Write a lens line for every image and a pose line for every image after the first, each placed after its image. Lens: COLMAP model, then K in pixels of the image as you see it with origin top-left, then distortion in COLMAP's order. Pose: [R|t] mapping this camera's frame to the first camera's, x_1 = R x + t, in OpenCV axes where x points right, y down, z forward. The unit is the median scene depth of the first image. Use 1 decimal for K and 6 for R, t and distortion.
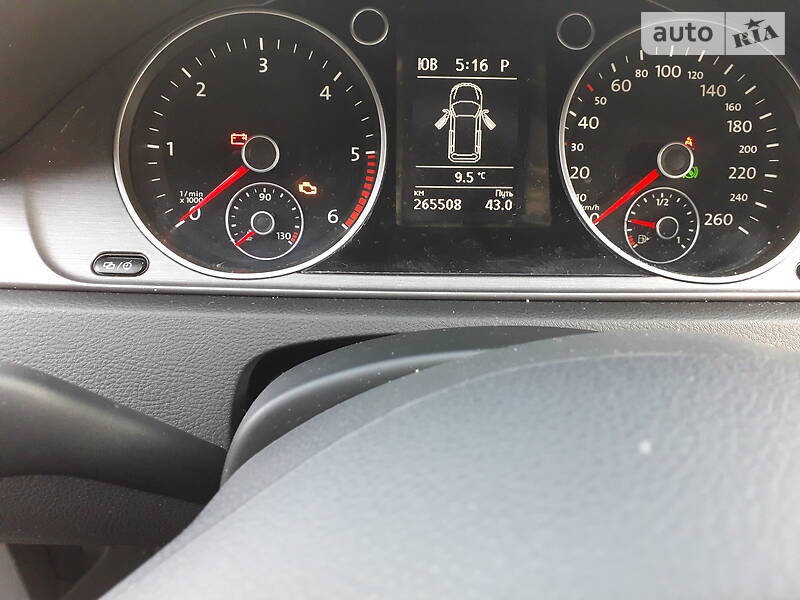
lens RADIAL K [[661.1, 0, 400.0], [0, 661.1, 300.0], [0, 0, 1]] dist [0.057234, -0.098443]
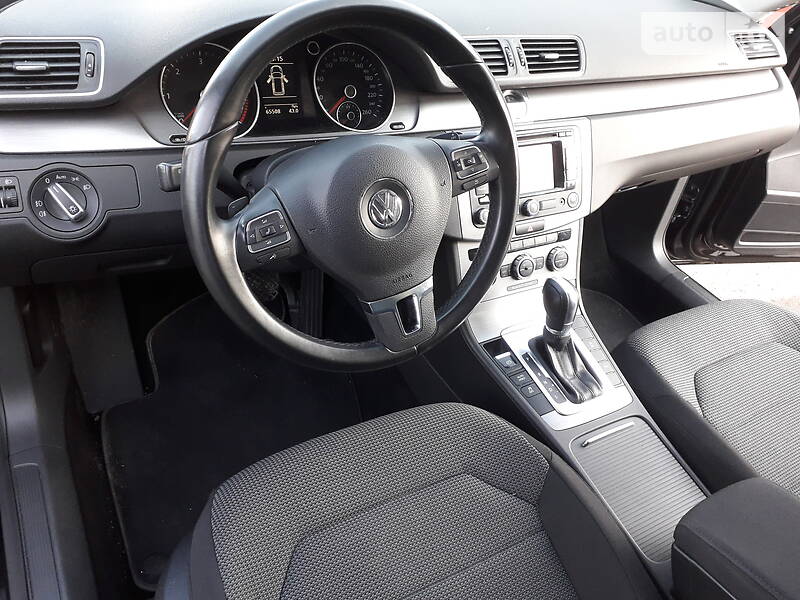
lens RADIAL K [[661.1, 0, 400.0], [0, 661.1, 300.0], [0, 0, 1]] dist [0.057234, -0.098443]
pose [[0.886762, -0.181407, 0.425141, -0.776475], [0.124724, 0.979558, 0.157827, 0.246086], [-0.445081, -0.086930, 0.891261, -1.725760]]
